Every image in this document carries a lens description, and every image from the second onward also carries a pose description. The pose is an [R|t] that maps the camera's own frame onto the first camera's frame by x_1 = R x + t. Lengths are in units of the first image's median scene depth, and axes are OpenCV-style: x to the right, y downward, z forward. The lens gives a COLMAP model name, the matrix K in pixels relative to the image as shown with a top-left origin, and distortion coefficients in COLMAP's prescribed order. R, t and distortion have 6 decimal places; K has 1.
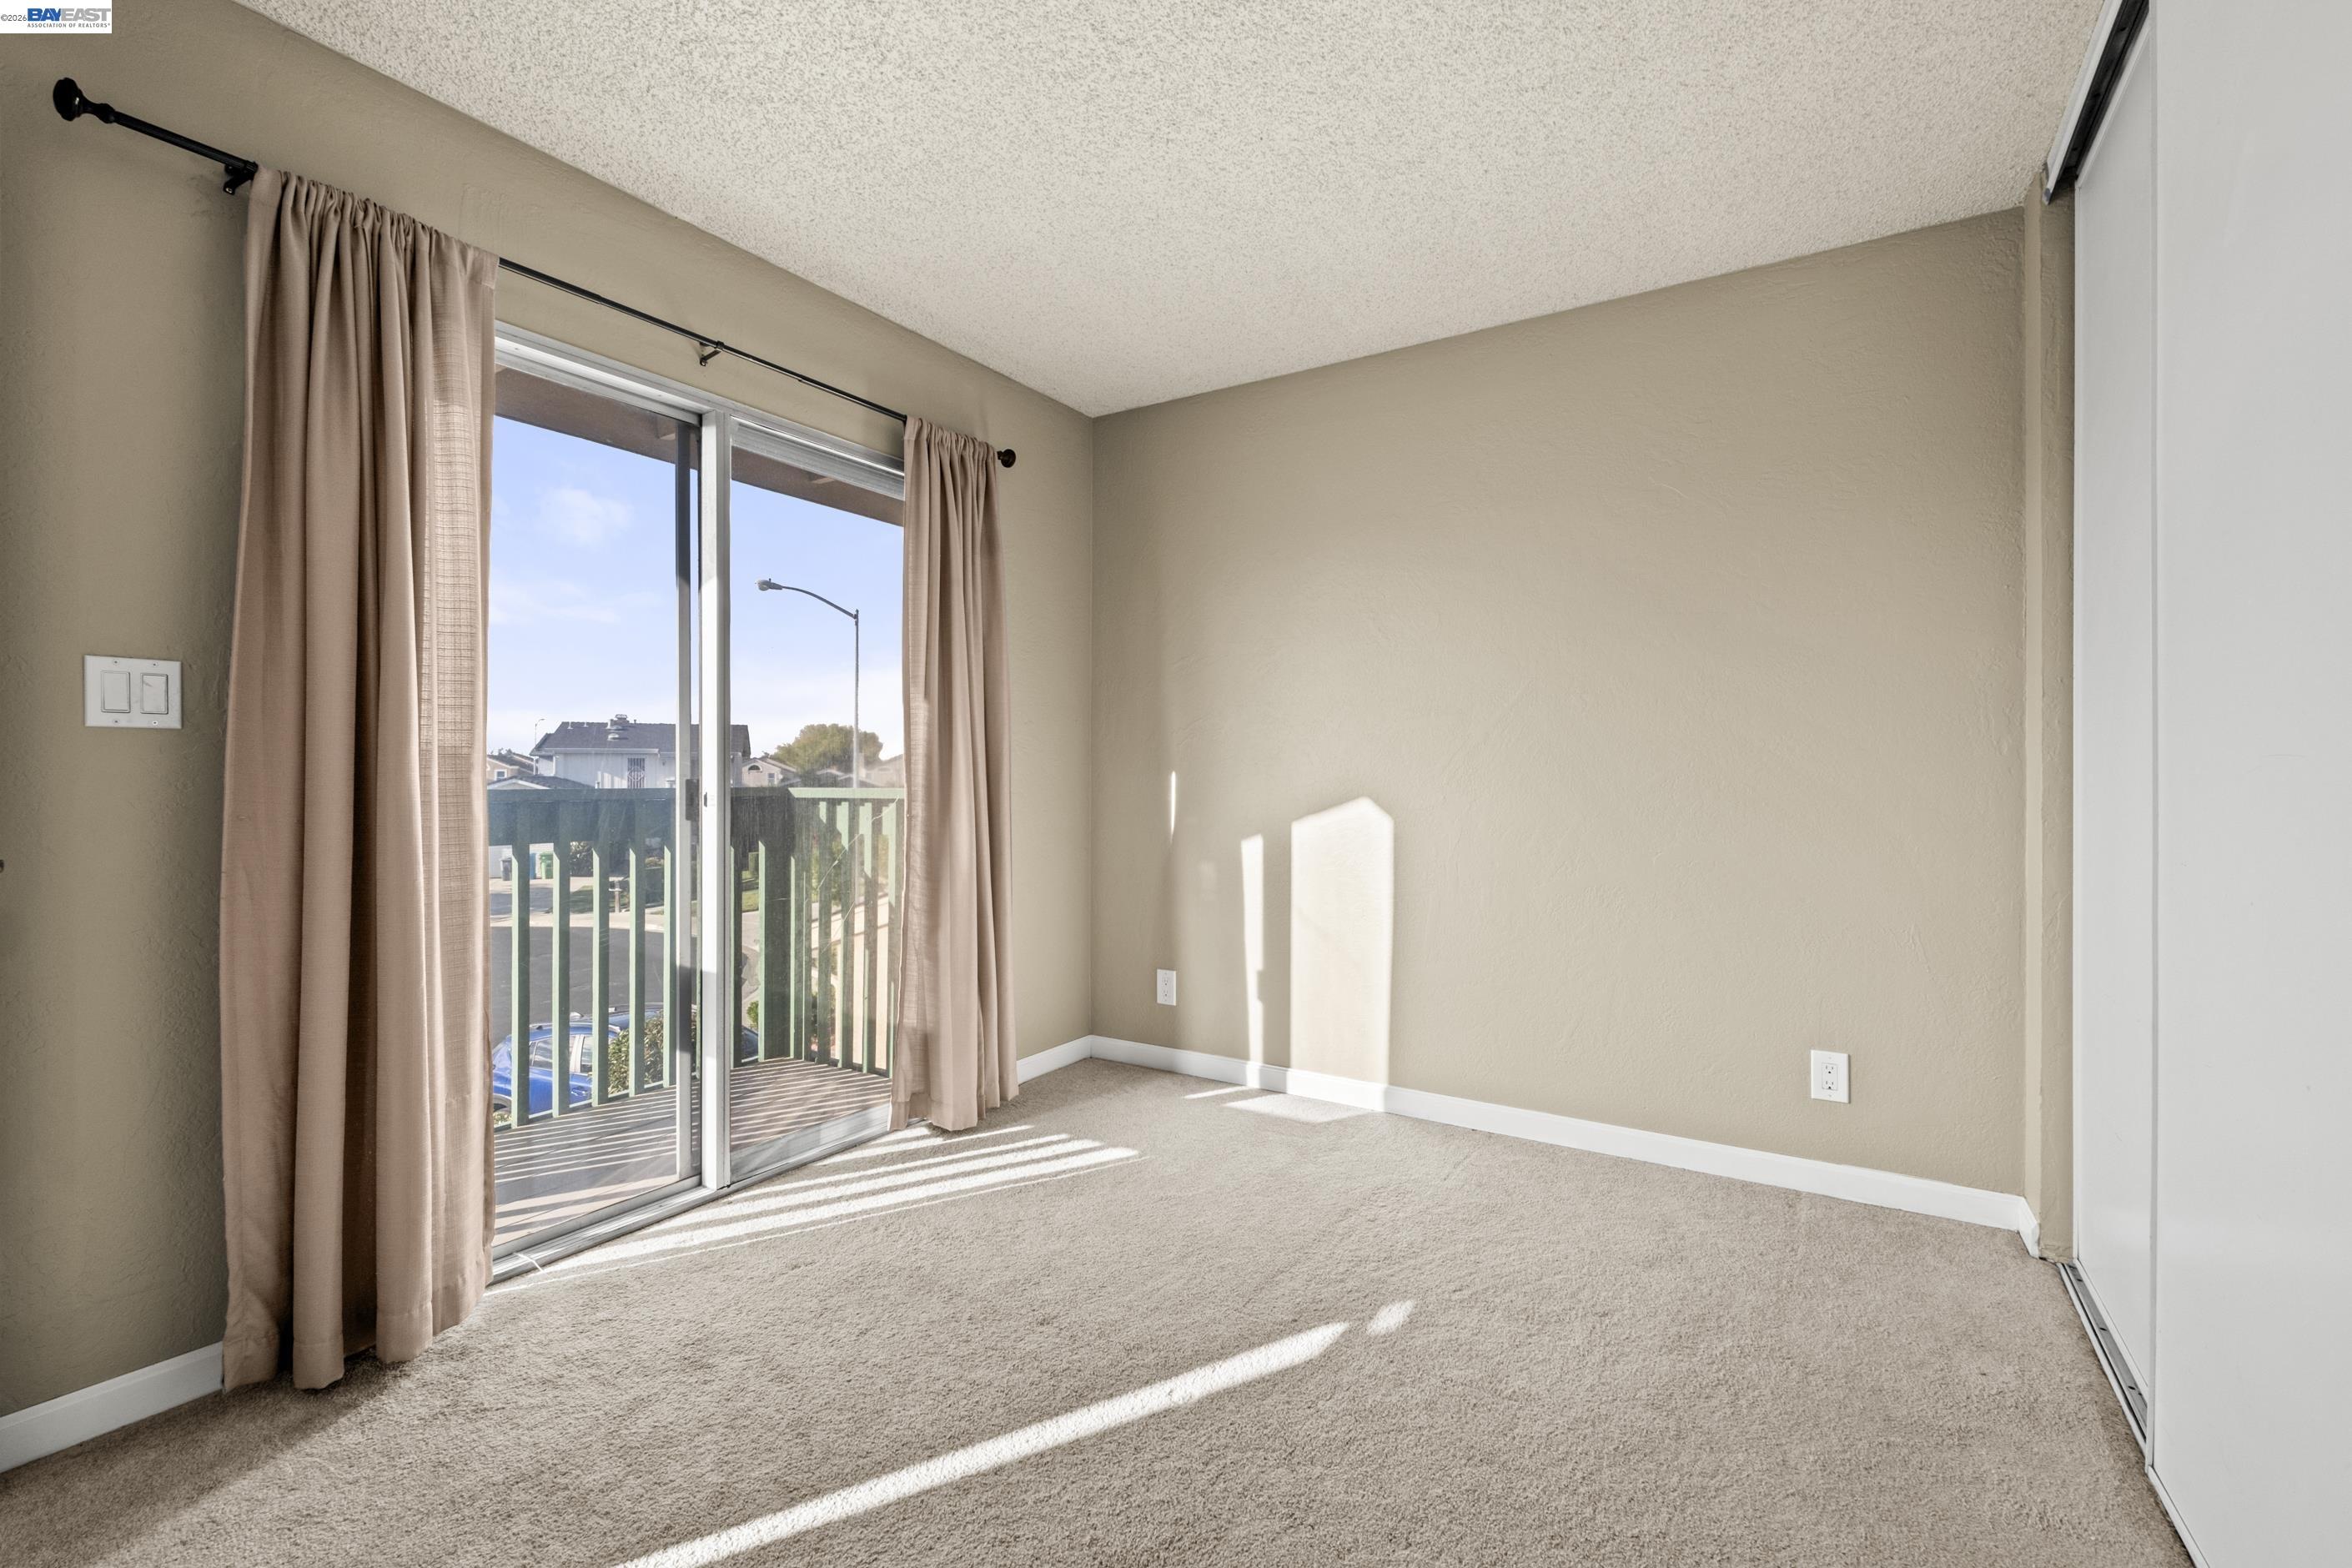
lens RADIAL K [[1033.3, 0, 1190.2], [0, 1033.3, 771.1], [0, 0, 1]] dist [0.000397, -0.001277]
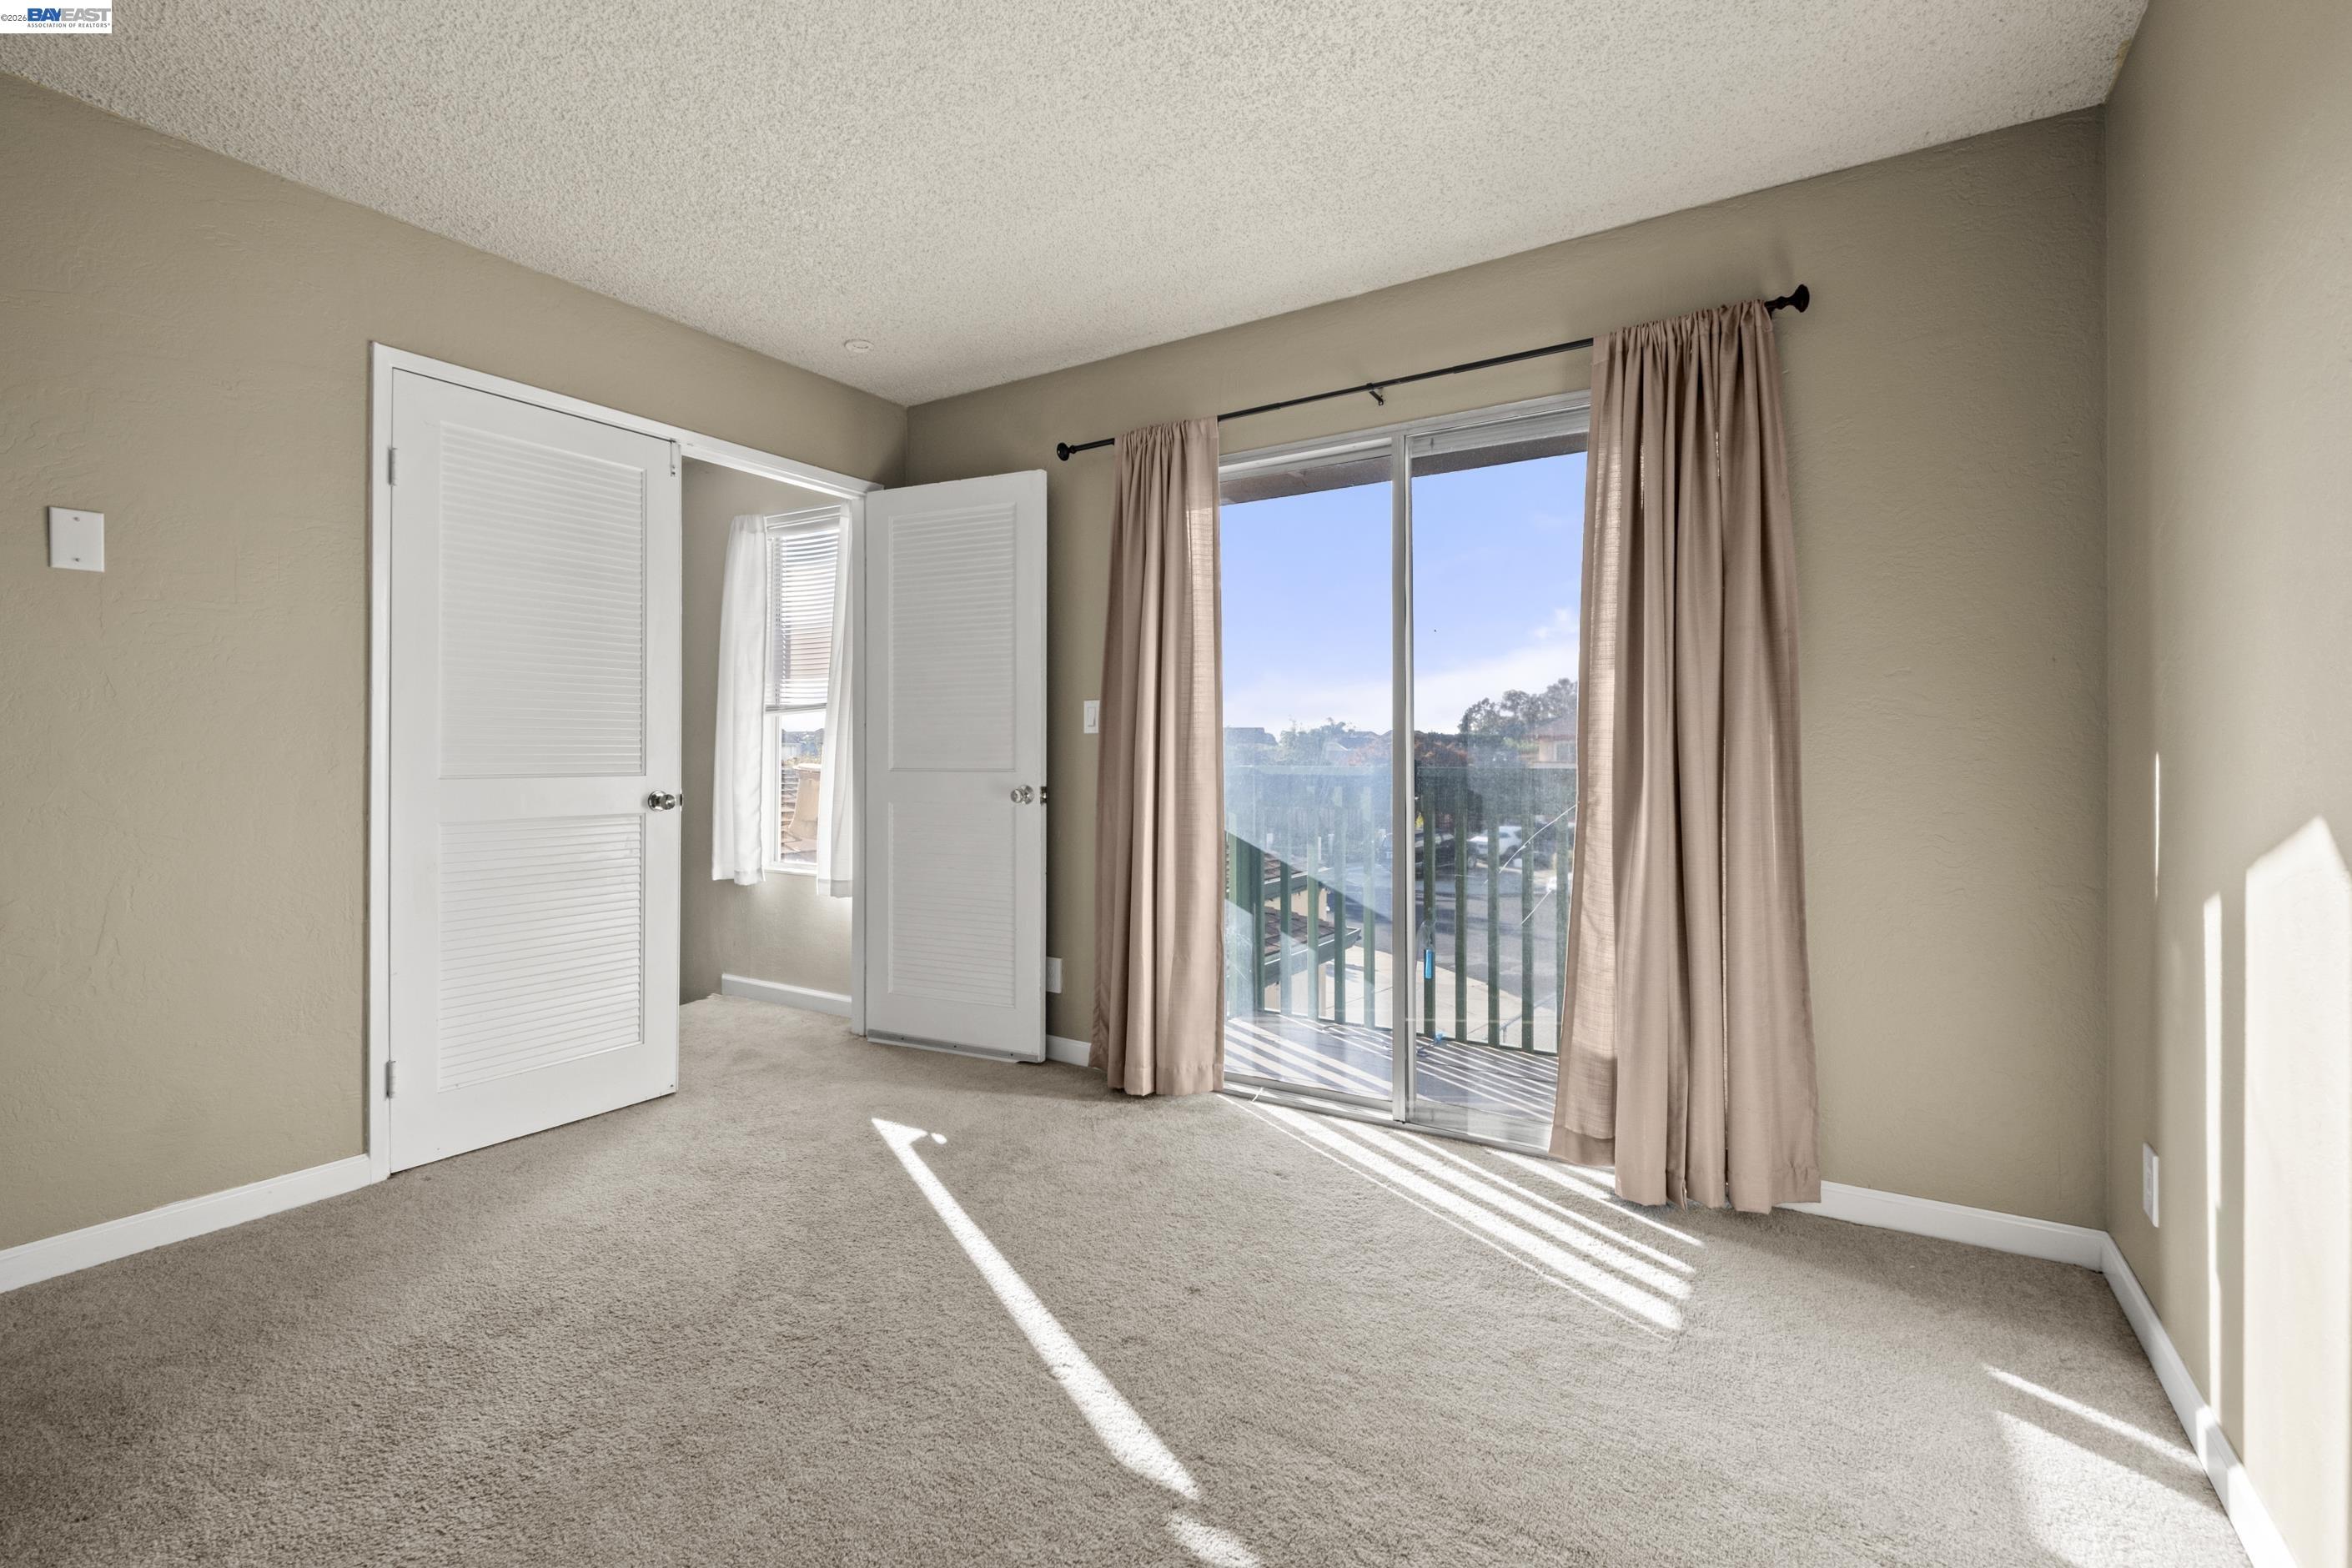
lens RADIAL K [[1045.8, 0, 1174.1], [0, 1045.8, 748.5], [0, 0, 1]] dist [0.002248, -0.000095]
pose [[-0.023463, -0.009522, -0.999679, 0.692056], [0.006521, 0.999932, -0.009677, 0.004892], [0.999703, -0.006746, -0.023399, 0.772998]]
